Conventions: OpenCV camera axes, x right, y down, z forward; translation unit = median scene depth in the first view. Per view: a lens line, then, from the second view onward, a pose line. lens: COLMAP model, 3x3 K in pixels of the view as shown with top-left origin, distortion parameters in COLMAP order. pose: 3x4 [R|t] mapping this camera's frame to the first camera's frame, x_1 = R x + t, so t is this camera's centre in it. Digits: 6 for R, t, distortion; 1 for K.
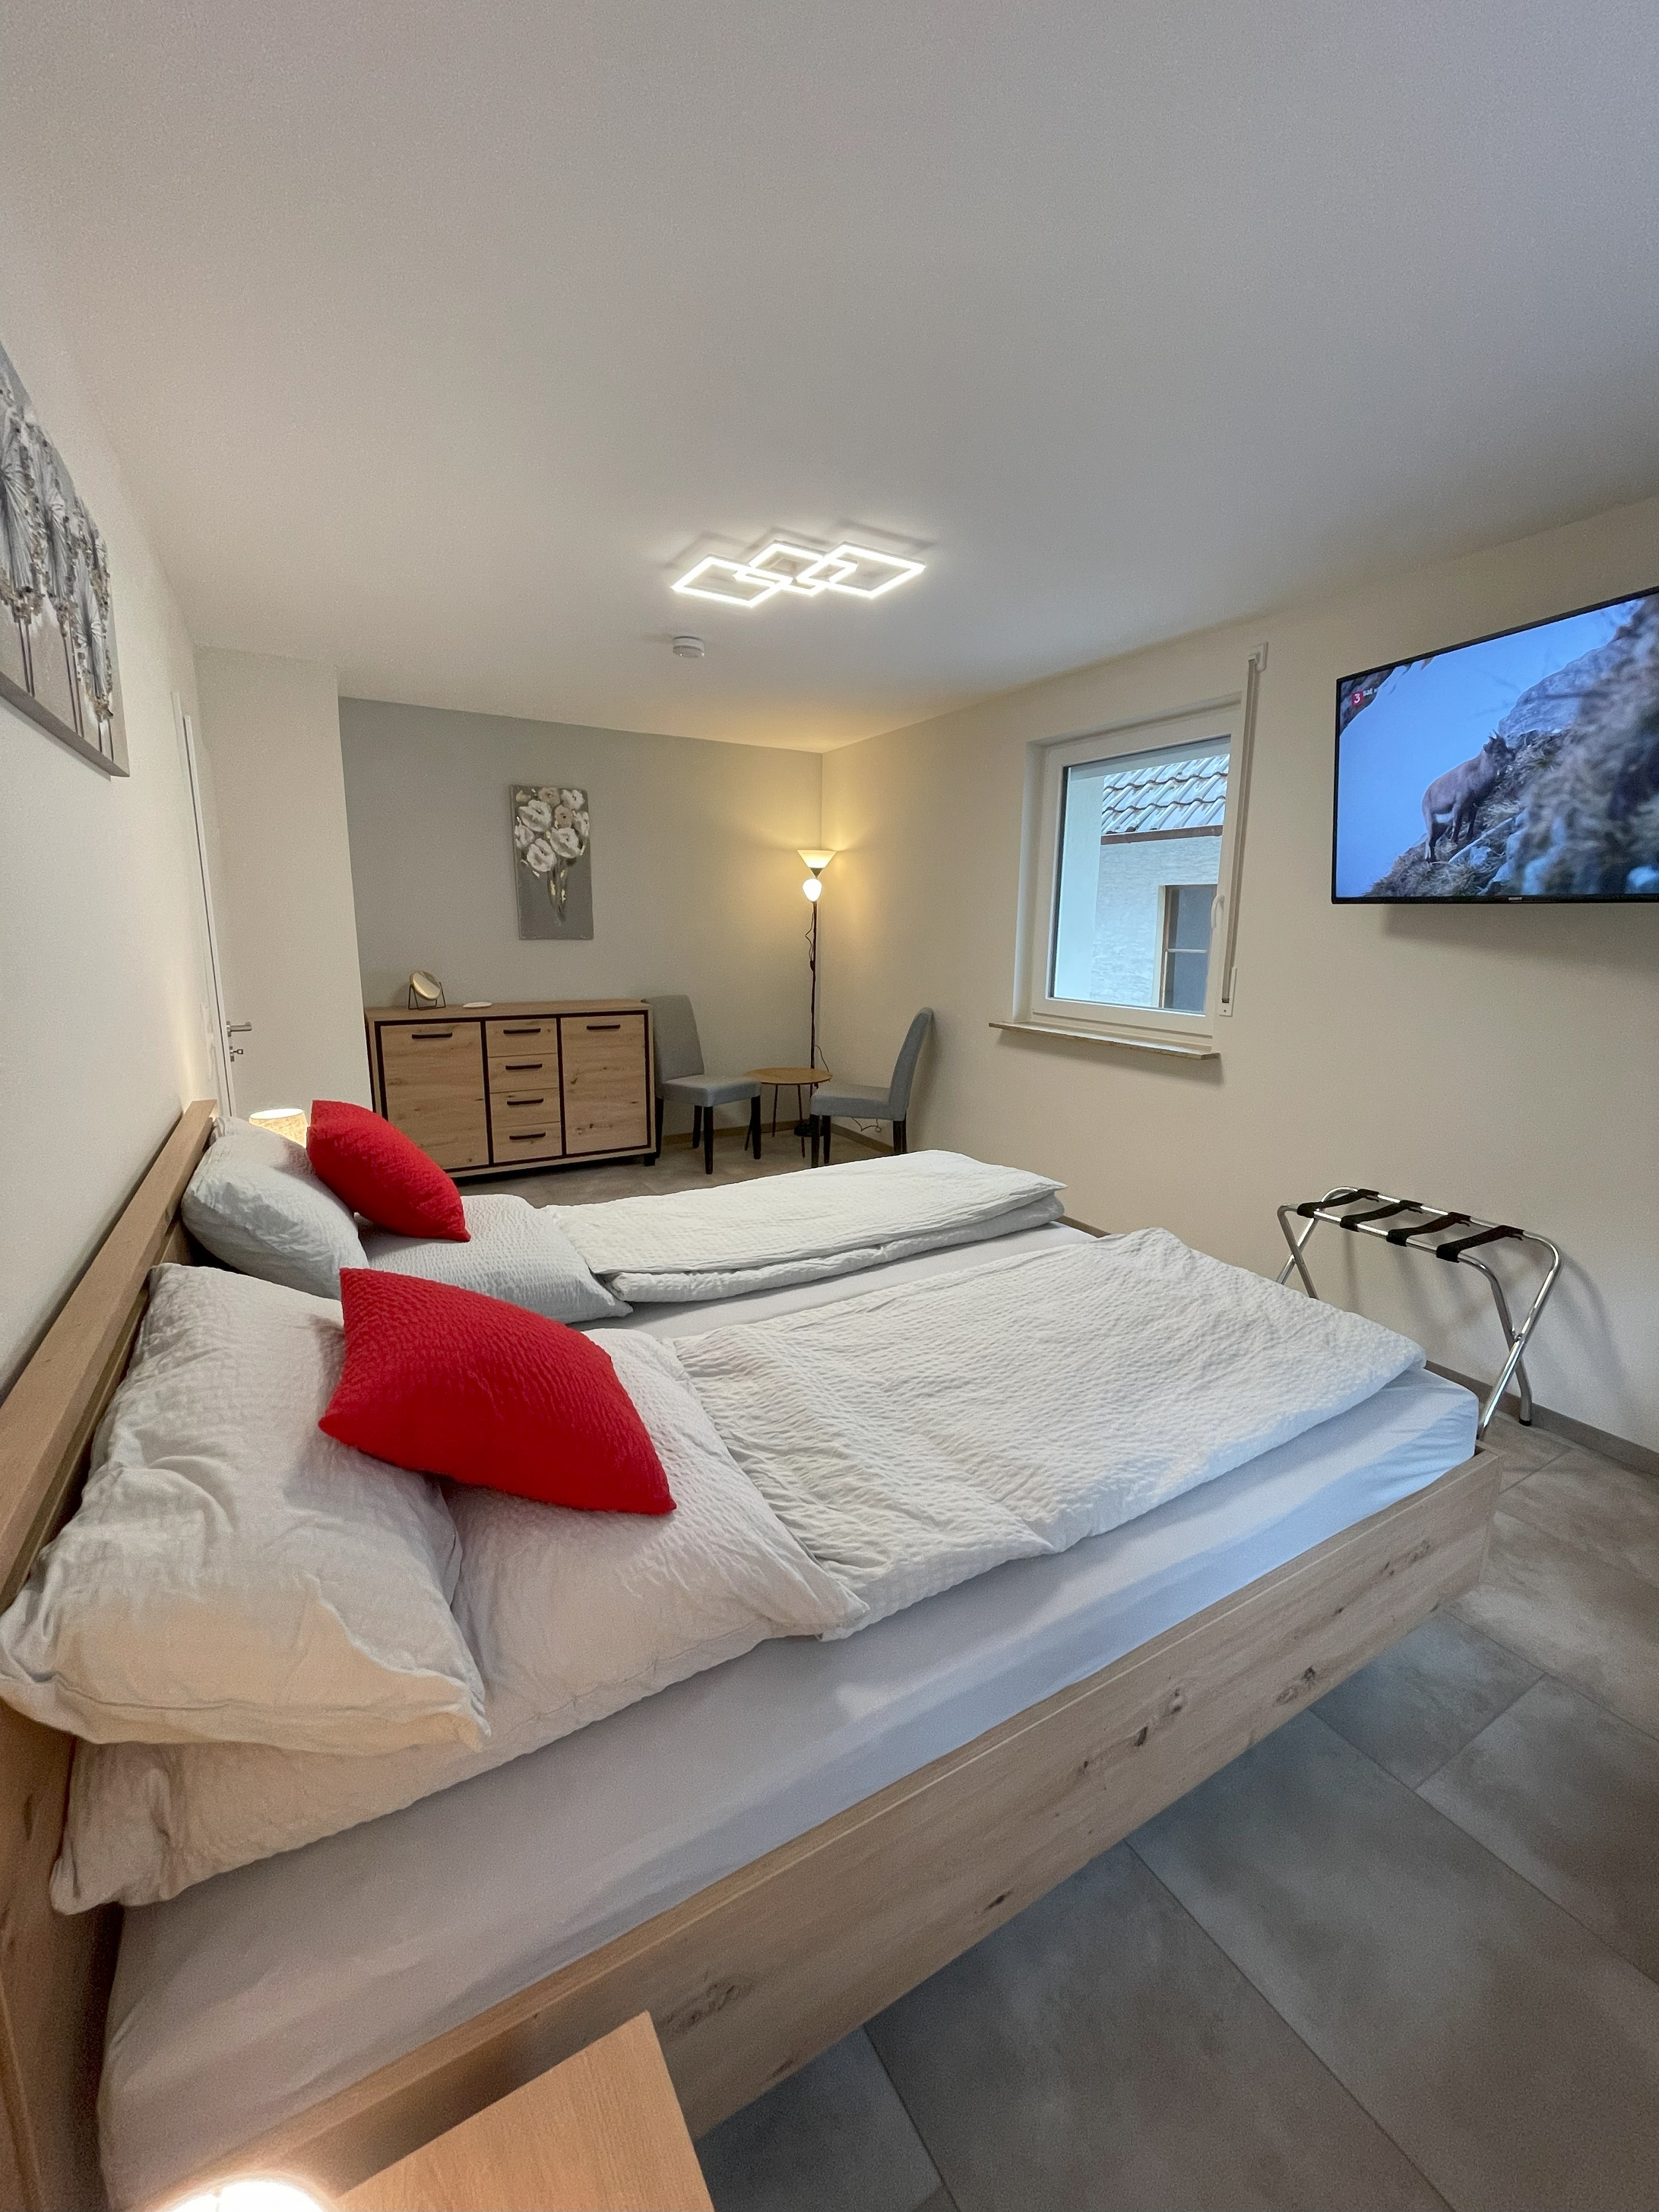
lens RADIAL K [[896.9, 0, 836.4], [0, 896.9, 1099.7], [0, 0, 1]] dist [0.012971, -0.000220]
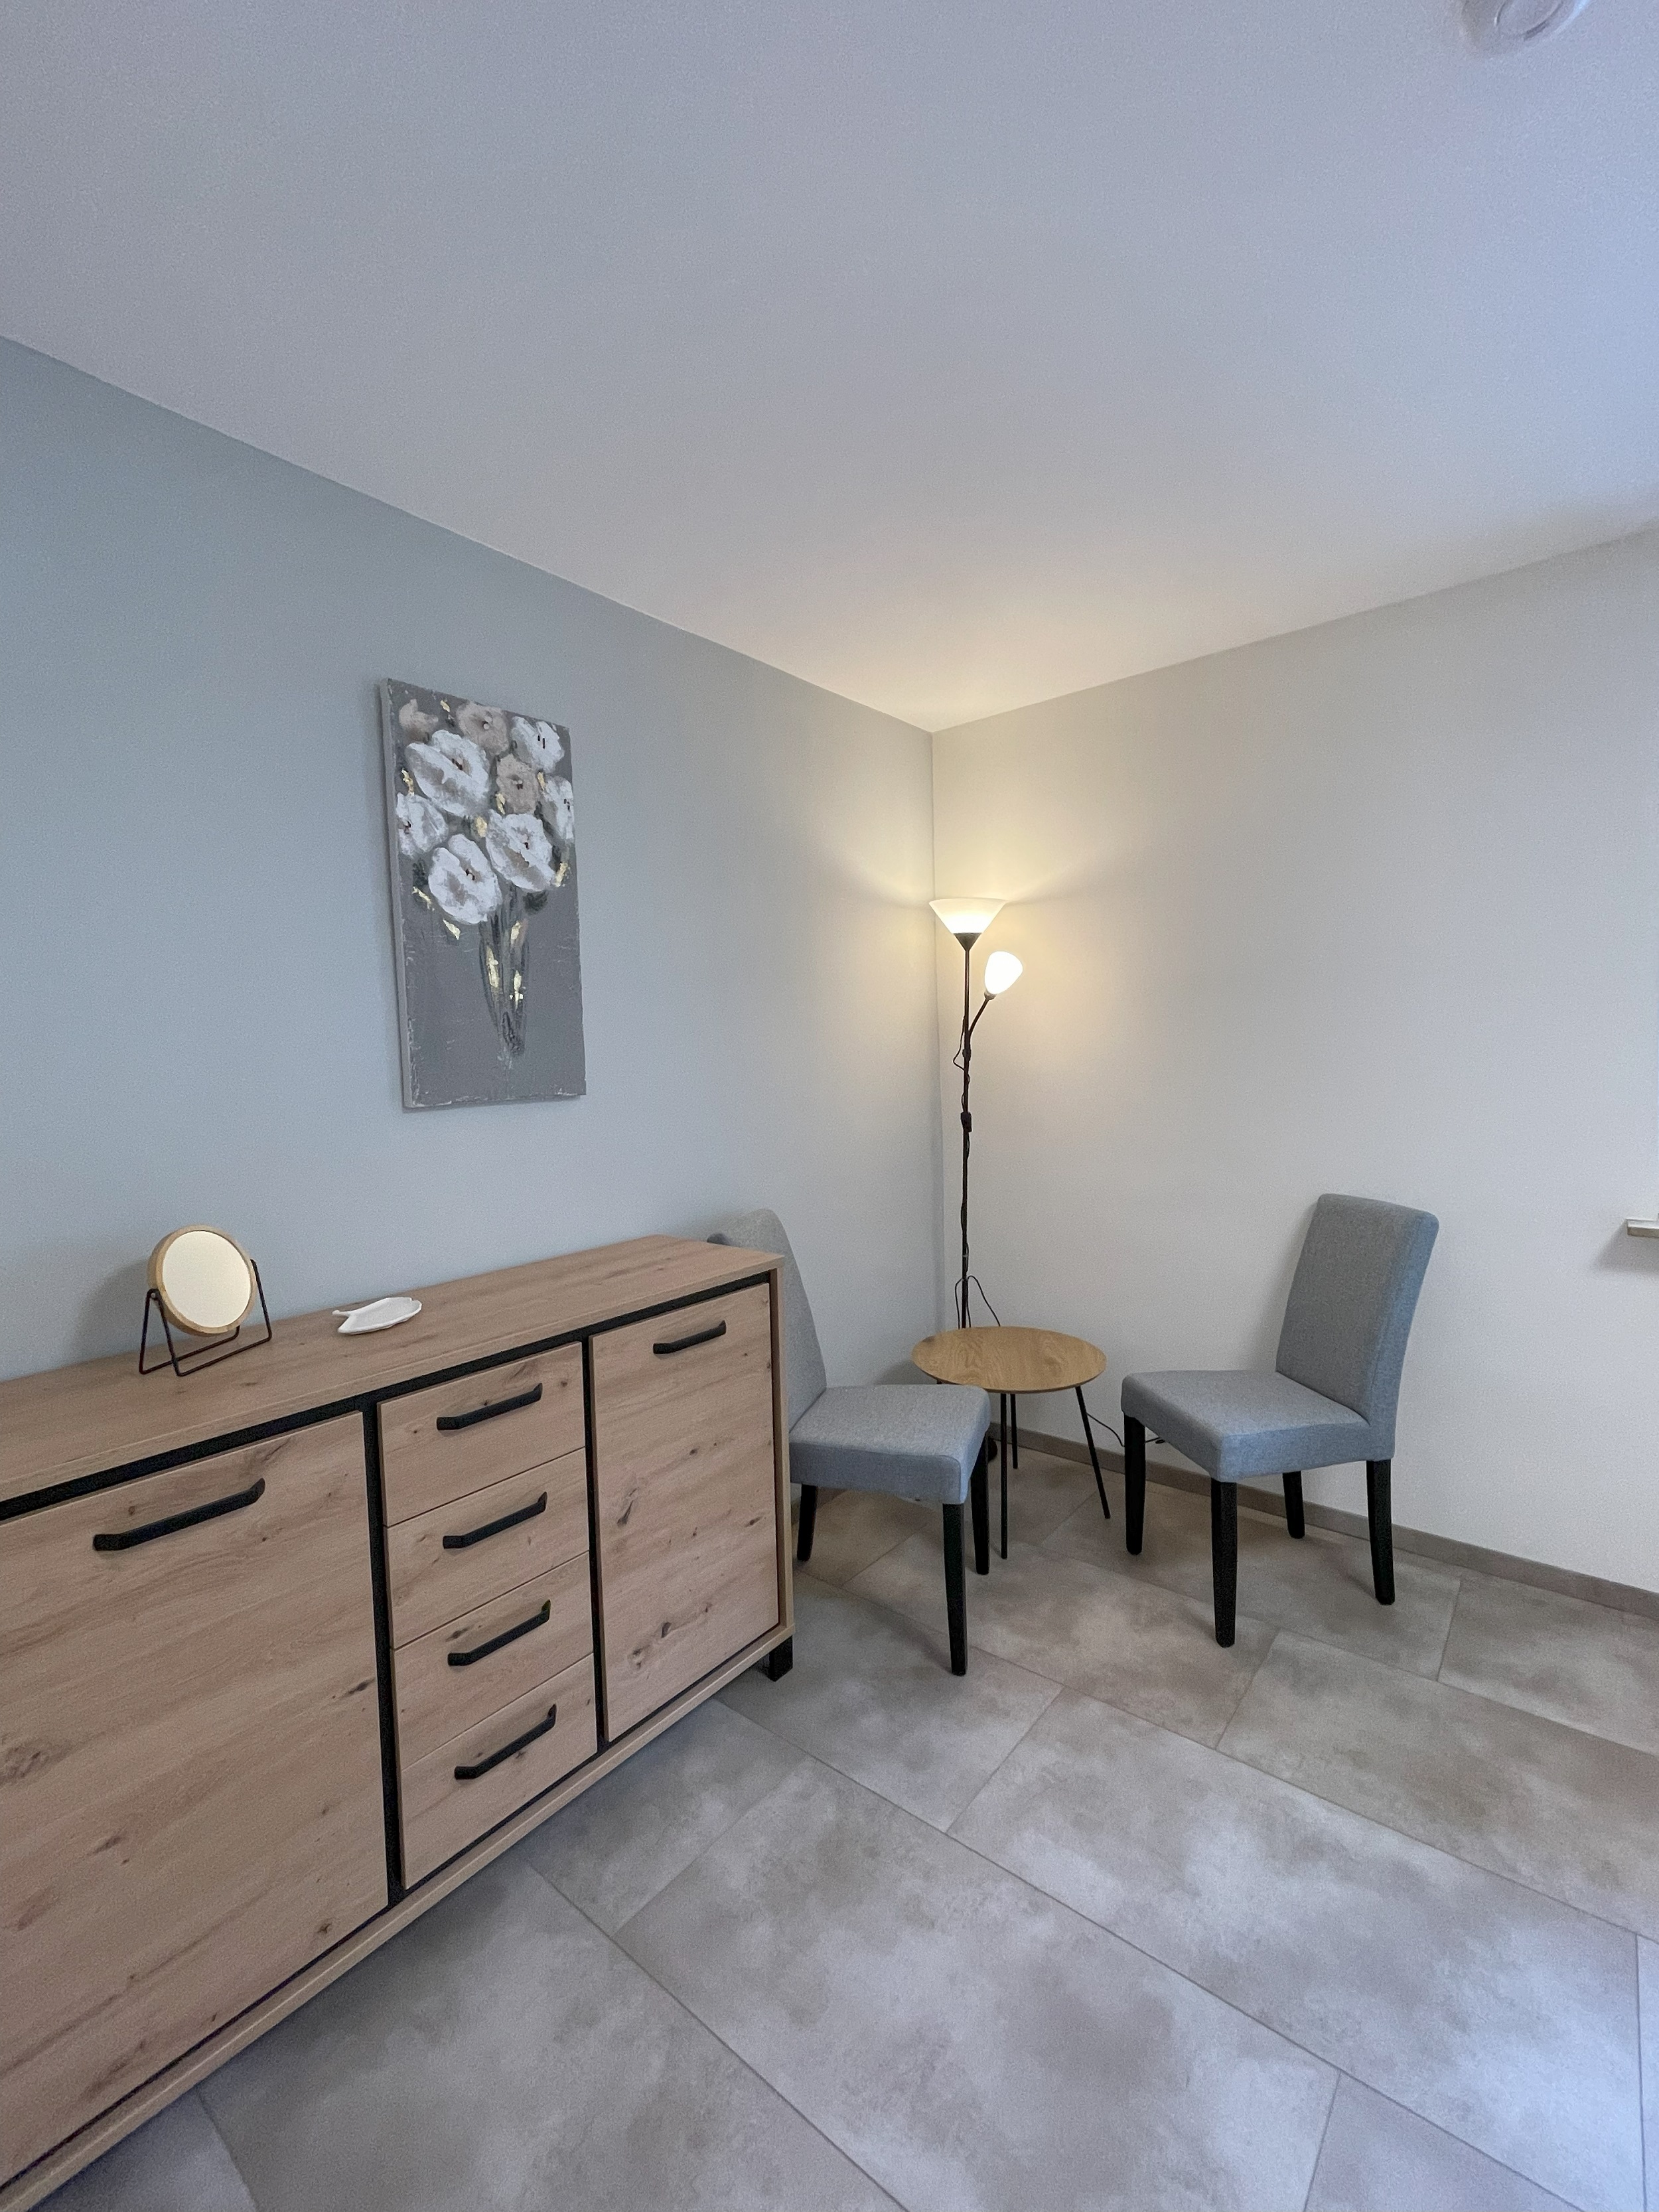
lens RADIAL K [[940.0, 0, 820.1], [0, 940.0, 1101.9], [0, 0, 1]] dist [-0.003510, -0.000763]
pose [[0.938289, -0.059799, 0.340643, -0.328348], [0.107901, 0.986392, -0.124050, -0.120199], [-0.328589, 0.153151, 0.931973, 0.611444]]
